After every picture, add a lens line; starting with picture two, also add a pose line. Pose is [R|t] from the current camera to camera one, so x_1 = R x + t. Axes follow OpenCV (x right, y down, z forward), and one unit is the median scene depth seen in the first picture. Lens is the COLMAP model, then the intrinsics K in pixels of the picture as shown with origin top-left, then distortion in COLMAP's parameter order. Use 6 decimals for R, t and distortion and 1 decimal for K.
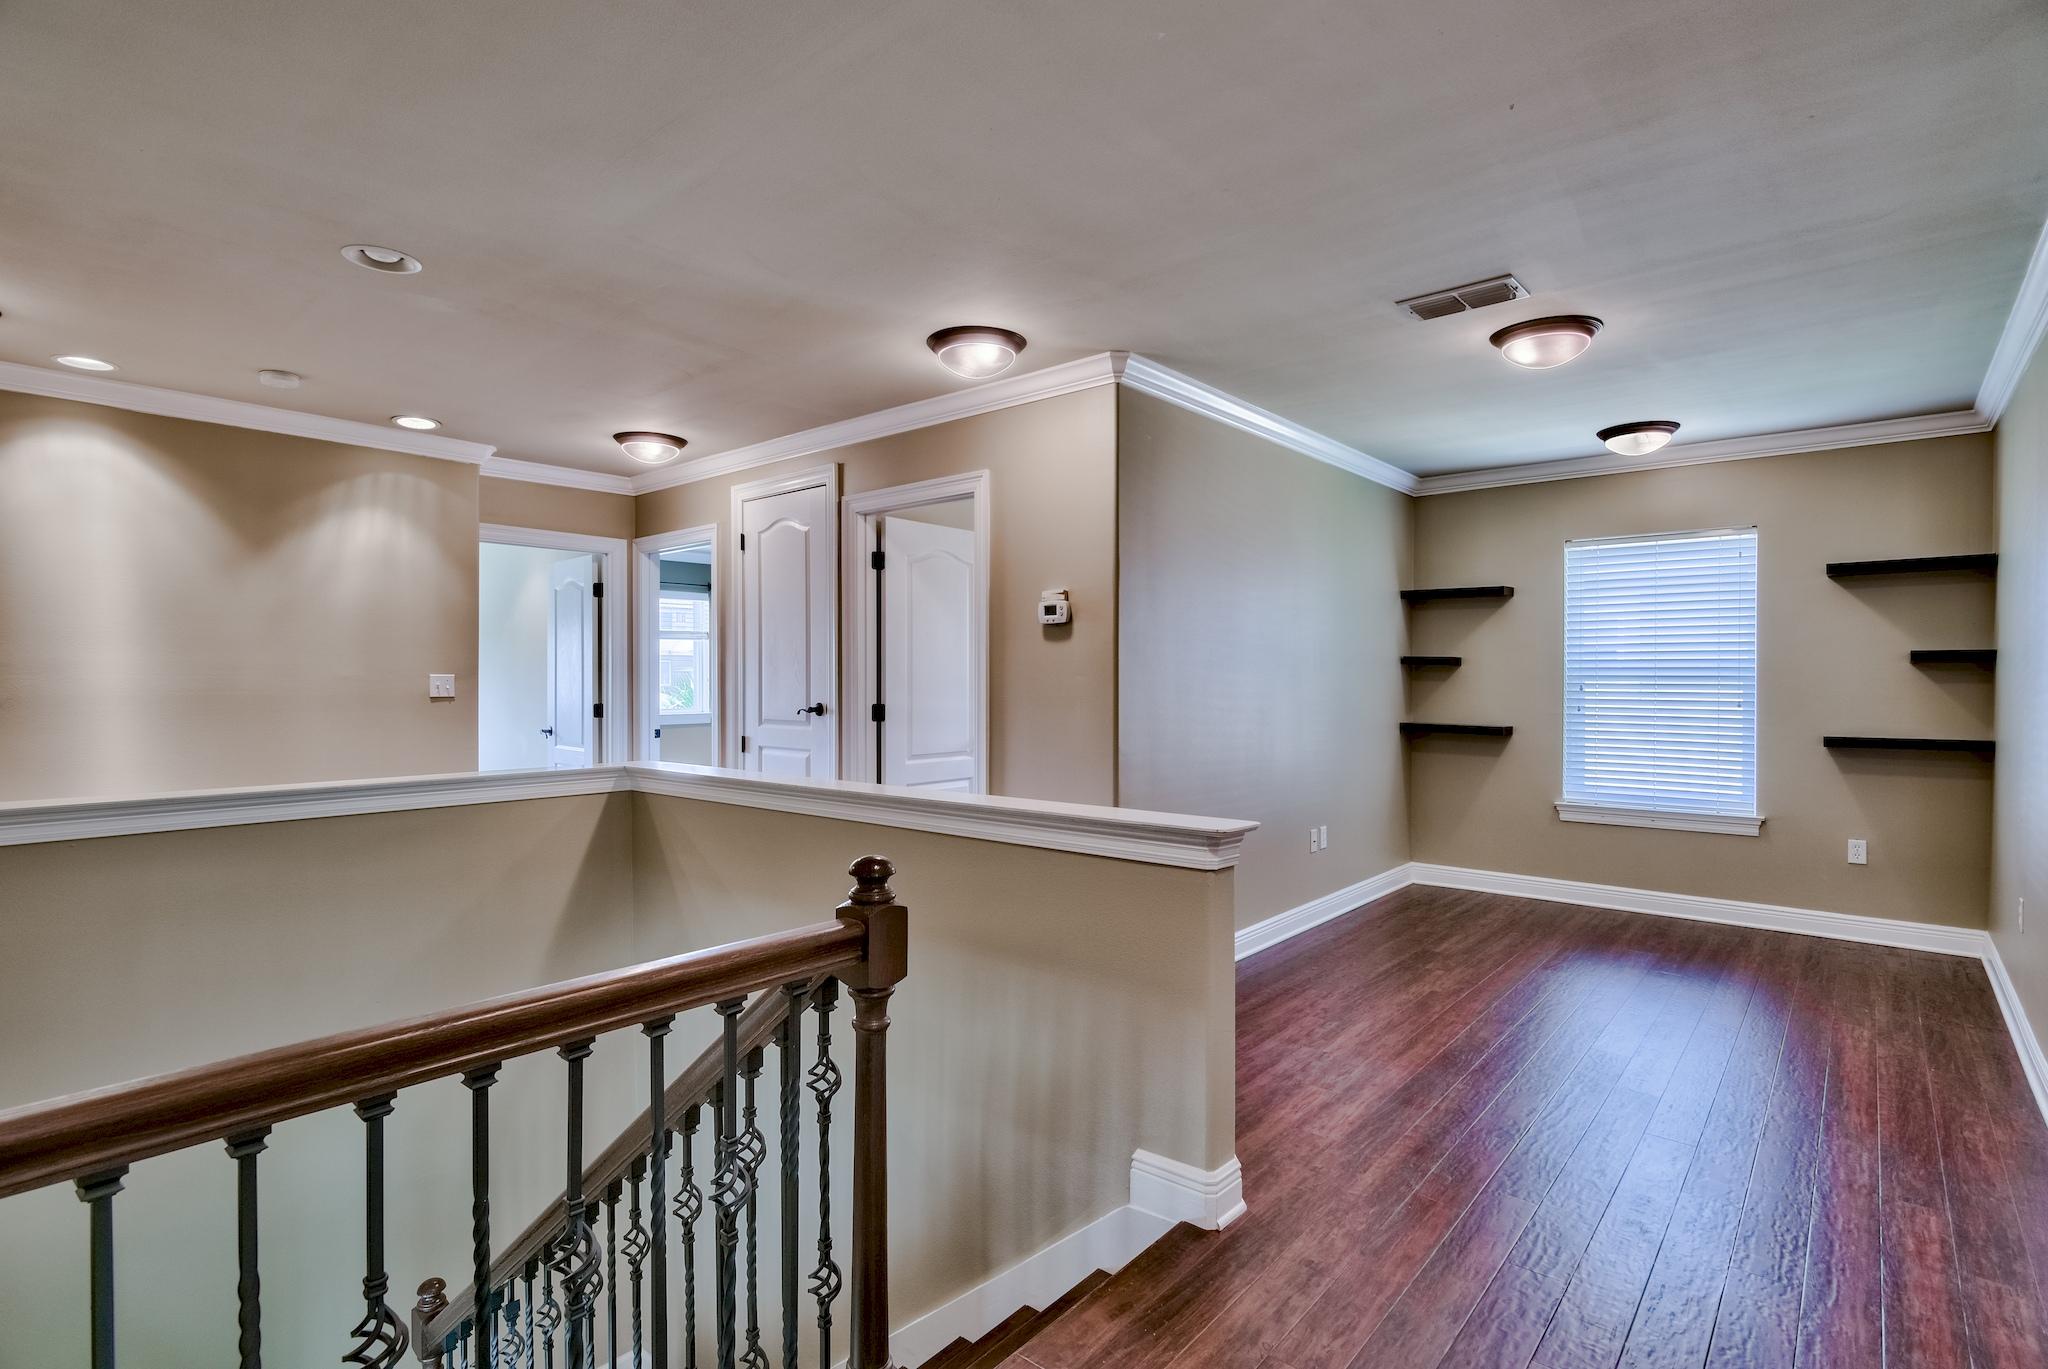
lens RADIAL K [[1034.3, 0, 1033.6], [0, 1034.3, 694.0], [0, 0, 1]] dist [0.002132, 0.000255]
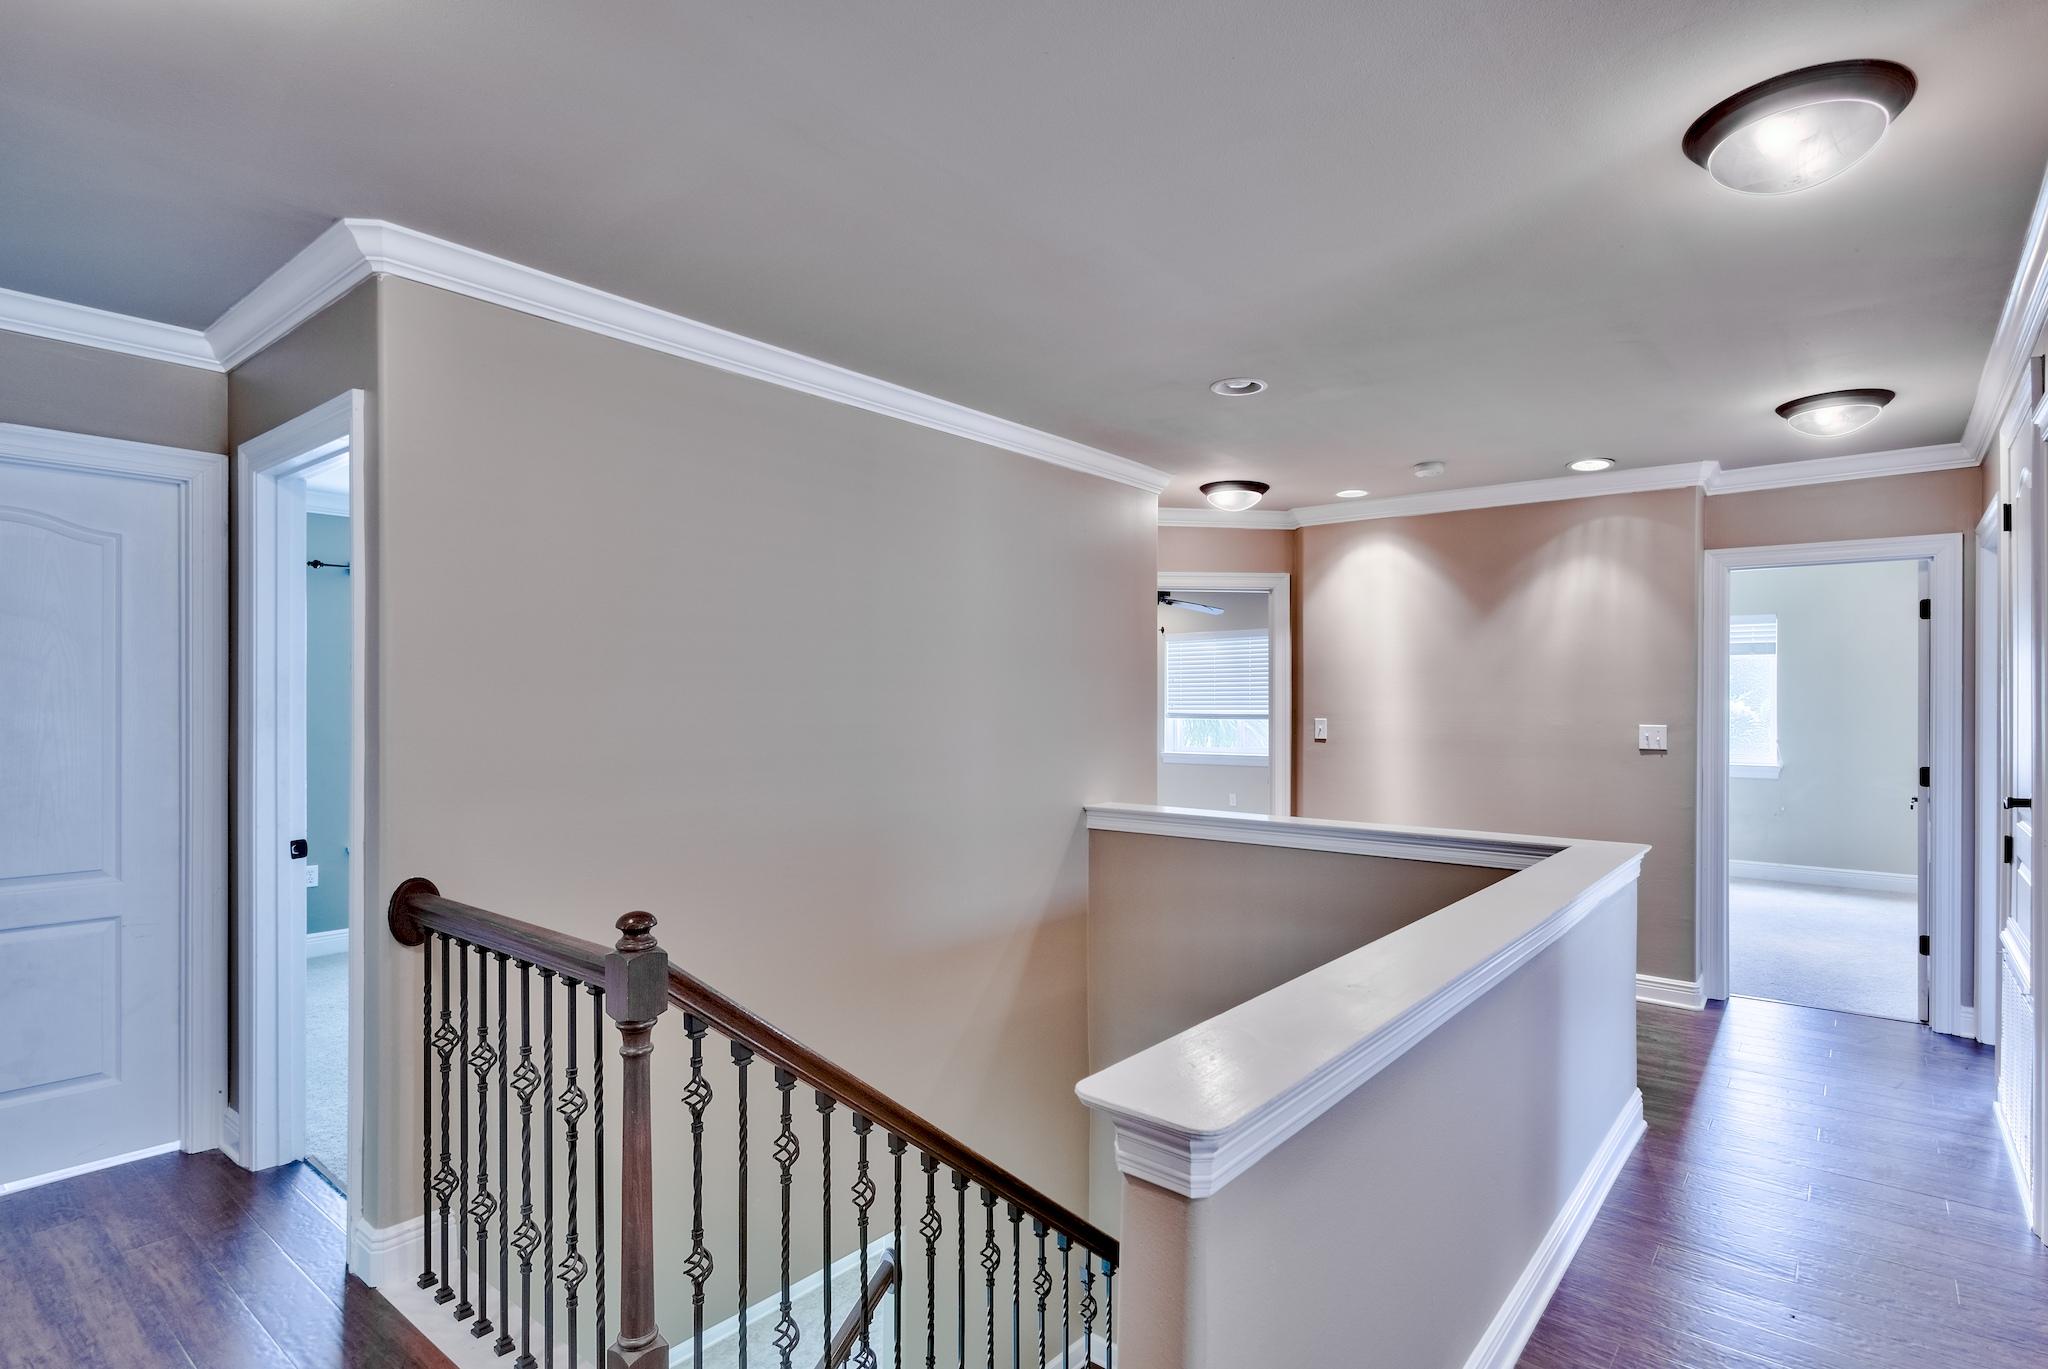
lens RADIAL K [[1034.3, 0, 1033.6], [0, 1034.3, 694.0], [0, 0, 1]] dist [0.002132, 0.000255]
pose [[0.034366, -0.005071, -0.999396, 0.340036], [-0.014898, 0.999873, -0.005586, -0.034210], [0.999298, 0.015081, 0.034286, 0.435907]]
